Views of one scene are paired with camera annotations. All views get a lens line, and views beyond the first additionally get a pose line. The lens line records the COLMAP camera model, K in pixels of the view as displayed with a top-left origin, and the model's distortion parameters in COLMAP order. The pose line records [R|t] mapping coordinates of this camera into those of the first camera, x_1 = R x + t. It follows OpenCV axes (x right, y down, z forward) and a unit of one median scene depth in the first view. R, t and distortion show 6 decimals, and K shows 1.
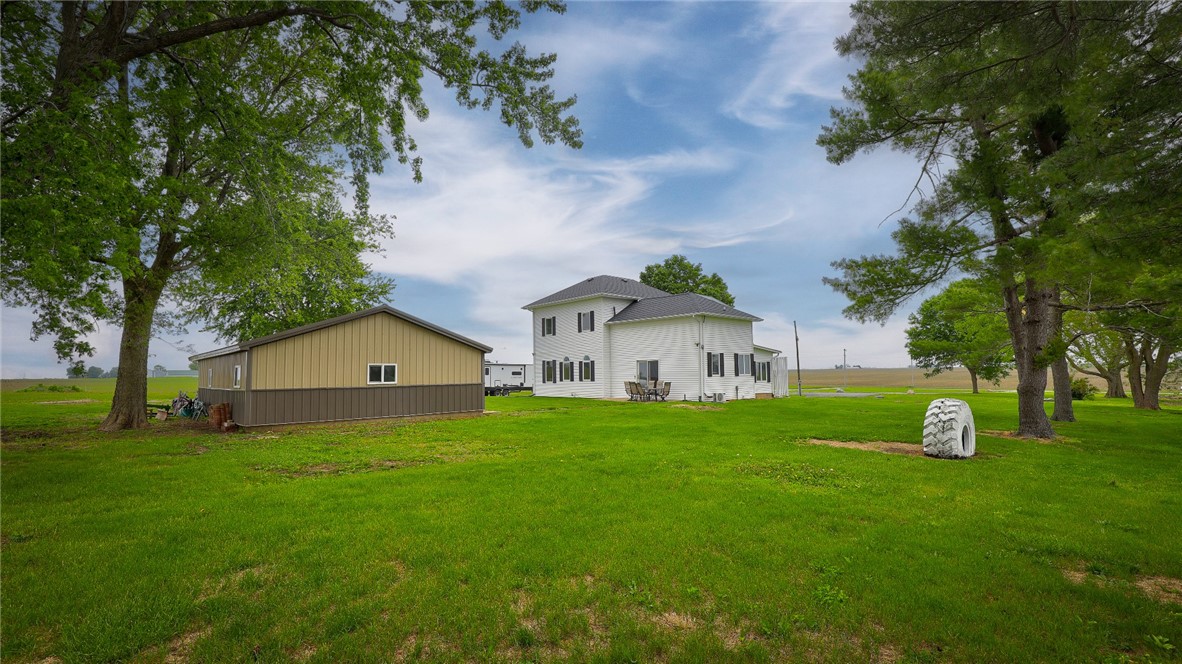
lens RADIAL K [[544.6, 0, 591.9], [0, 544.6, 329.8], [0, 0, 1]] dist [0.000572, -0.000302]
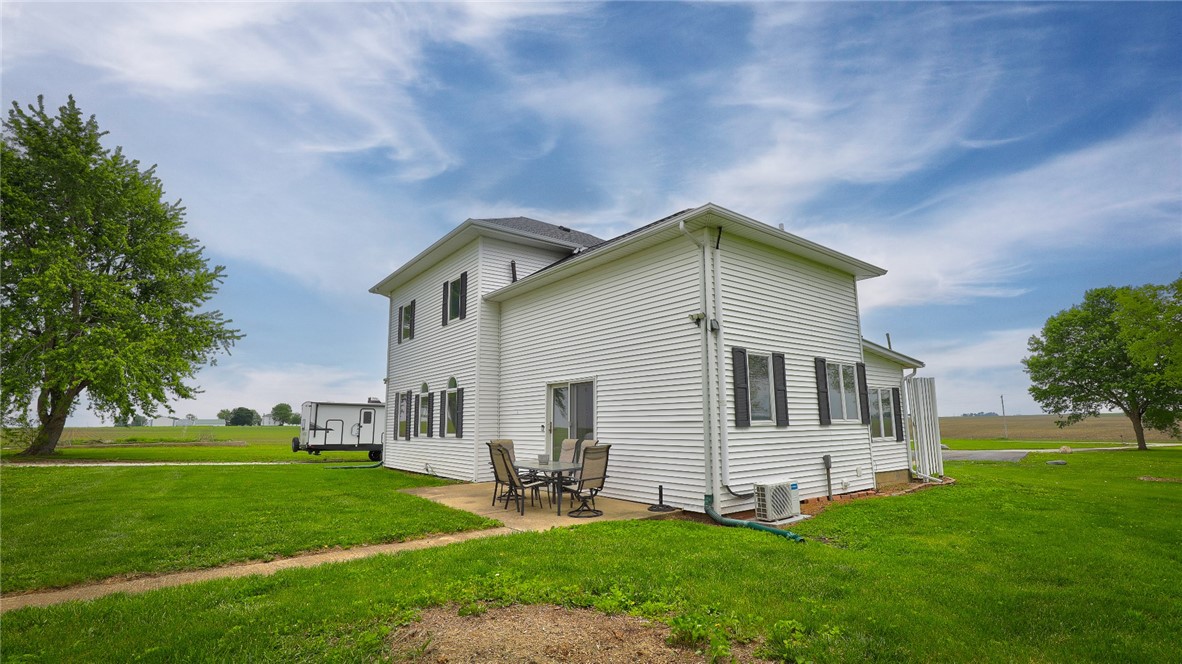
lens RADIAL K [[544.6, 0, 590.1], [0, 544.6, 337.2], [0, 0, 1]] dist [0.000572, -0.000302]
pose [[0.997653, -0.011677, -0.067469, 0.137213], [0.006652, 0.997218, -0.074240, 0.052002], [0.068148, 0.073617, 0.994955, 0.617914]]
